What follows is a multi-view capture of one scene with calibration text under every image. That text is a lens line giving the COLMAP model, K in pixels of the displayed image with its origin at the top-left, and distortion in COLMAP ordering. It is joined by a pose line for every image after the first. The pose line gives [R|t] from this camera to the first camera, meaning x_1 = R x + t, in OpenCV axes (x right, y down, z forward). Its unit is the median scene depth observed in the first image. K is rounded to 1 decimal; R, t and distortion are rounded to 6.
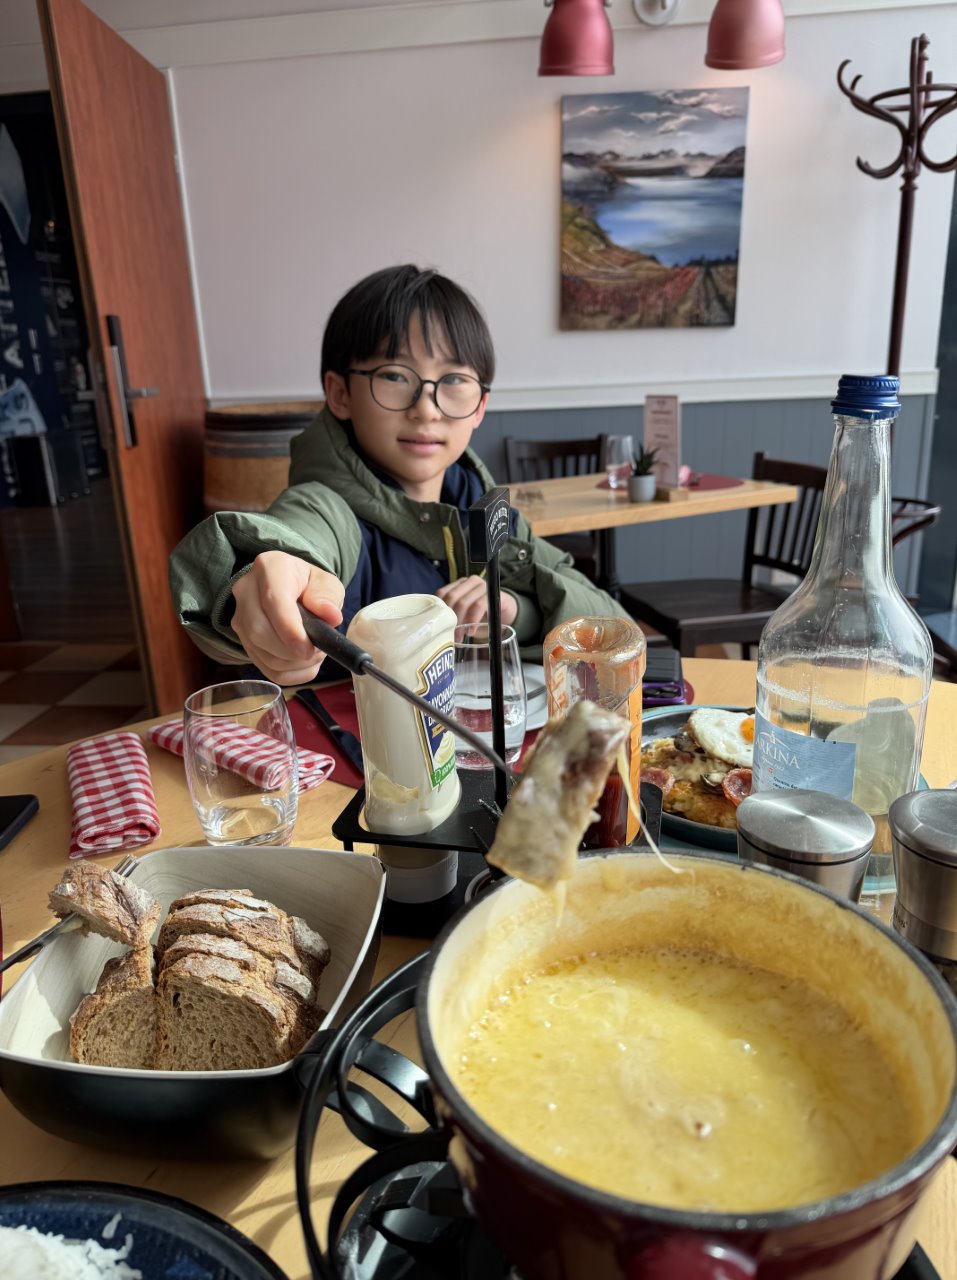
lens RADIAL K [[913.4, 0, 520.4], [0, 913.4, 645.6], [0, 0, 1]] dist [0.011694, -0.030996]
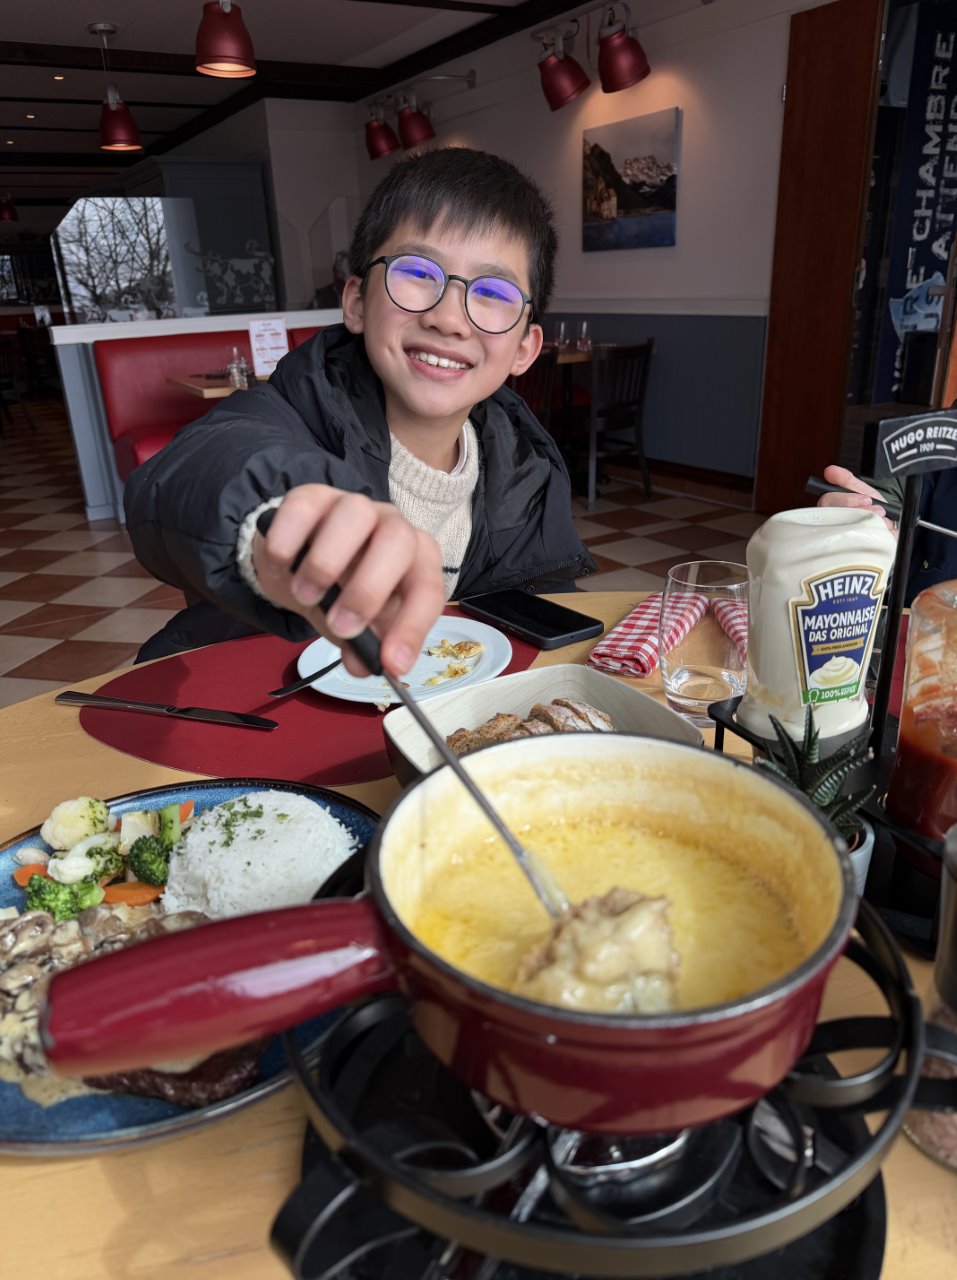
lens RADIAL K [[913.4, 0, 466.0], [0, 913.4, 646.9], [0, 0, 1]] dist [0.011694, -0.030996]
pose [[0.531746, 0.298927, -0.792394, 0.430492], [-0.212432, 0.952803, 0.216885, -0.037028], [0.819828, 0.053002, 0.570151, 0.118193]]
